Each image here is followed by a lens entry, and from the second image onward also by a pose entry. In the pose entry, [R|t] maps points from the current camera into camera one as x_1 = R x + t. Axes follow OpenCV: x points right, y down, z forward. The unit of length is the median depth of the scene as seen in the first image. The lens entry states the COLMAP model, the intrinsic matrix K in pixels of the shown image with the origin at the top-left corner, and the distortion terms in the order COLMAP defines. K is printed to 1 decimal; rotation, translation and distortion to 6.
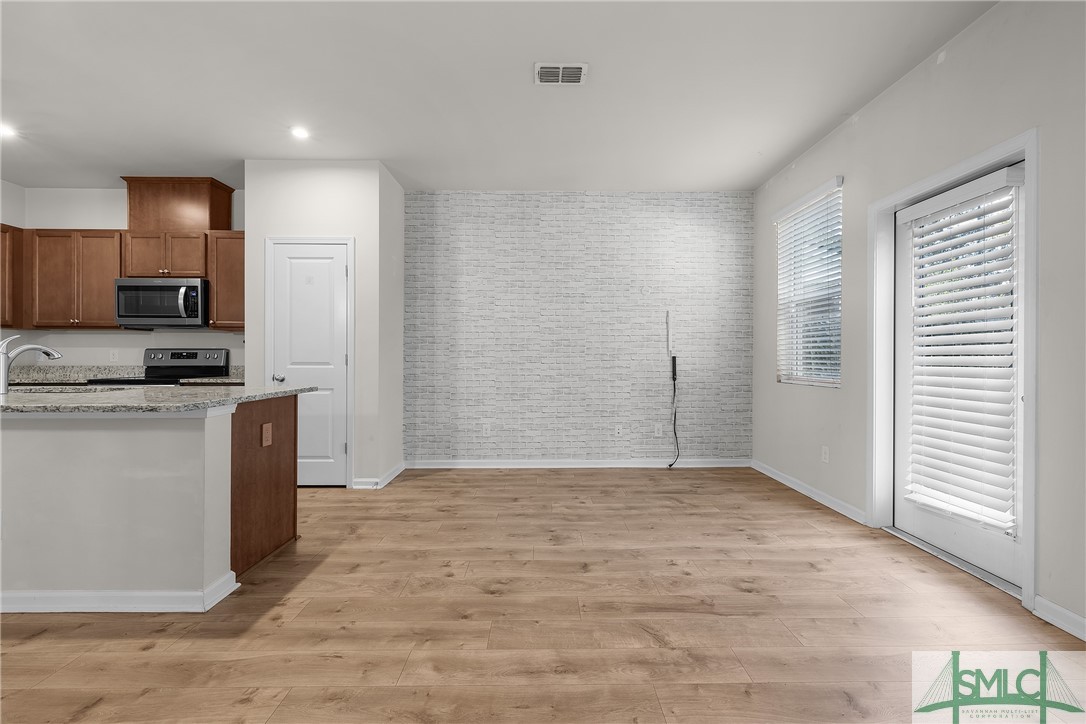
lens RADIAL K [[462.8, 0, 540.9], [0, 462.8, 359.5], [0, 0, 1]] dist [-0.000247, -0.000141]
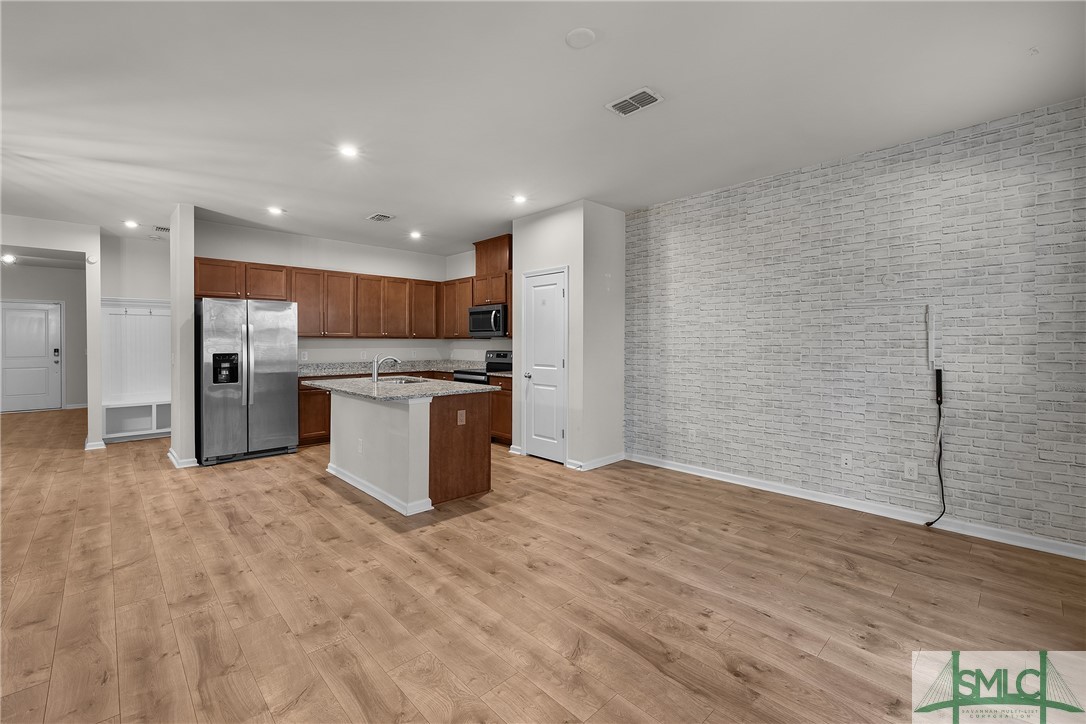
lens RADIAL K [[462.8, 0, 541.9], [0, 462.8, 345.0], [0, 0, 1]] dist [-0.000247, -0.000141]
pose [[0.679789, 0.002402, -0.733404, 0.426371], [-0.001311, 0.999997, 0.002060, -0.048262], [0.733407, -0.000439, 0.679790, 0.092380]]
